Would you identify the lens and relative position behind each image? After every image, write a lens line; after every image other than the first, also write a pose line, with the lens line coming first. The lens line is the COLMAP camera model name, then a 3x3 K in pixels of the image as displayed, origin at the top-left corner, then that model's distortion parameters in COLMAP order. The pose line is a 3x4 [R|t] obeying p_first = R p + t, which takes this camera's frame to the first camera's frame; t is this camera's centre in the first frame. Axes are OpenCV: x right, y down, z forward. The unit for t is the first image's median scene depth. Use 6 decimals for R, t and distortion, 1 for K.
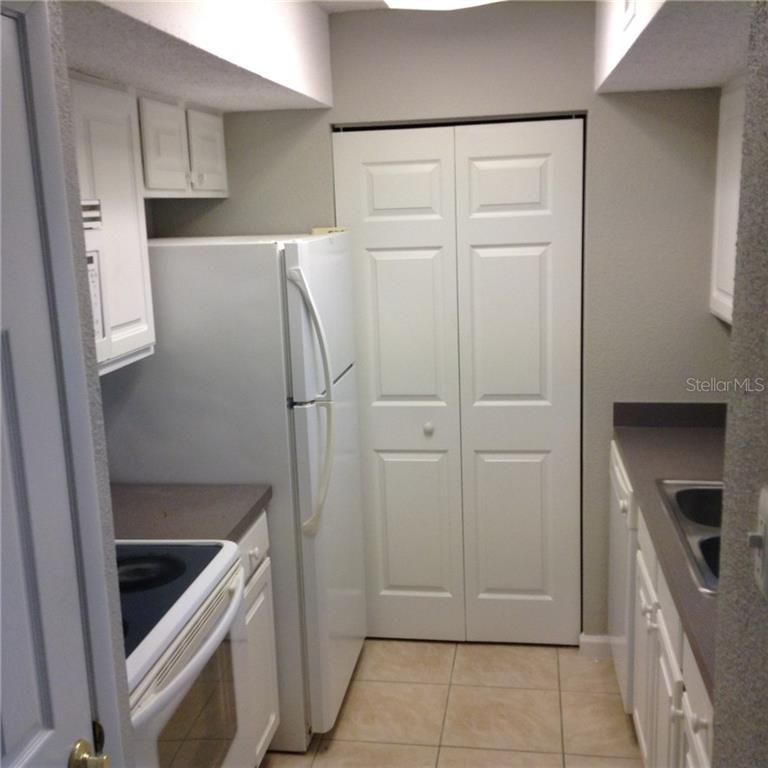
lens RADIAL K [[888.6, 0, 384.0], [0, 888.6, 384.0], [0, 0, 1]] dist [0.149252, -0.582192]
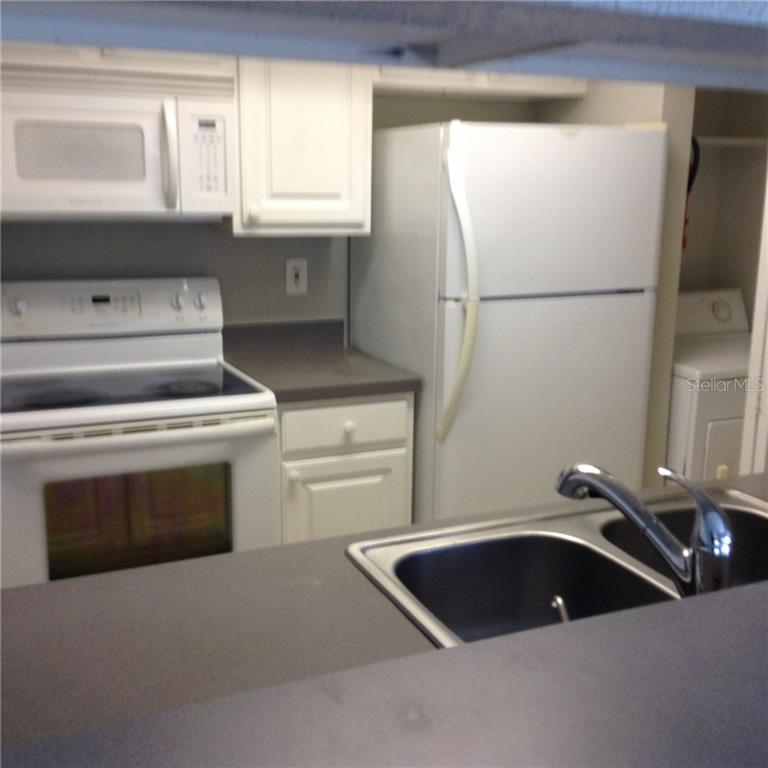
lens RADIAL K [[888.6, 0, 384.0], [0, 888.6, 384.0], [0, 0, 1]] dist [0.149252, -0.582192]
pose [[0.526659, 0.192006, -0.828109, 0.597490], [-0.186330, 0.976542, 0.107920, 0.022465], [0.829404, 0.097464, 0.550081, 0.378384]]
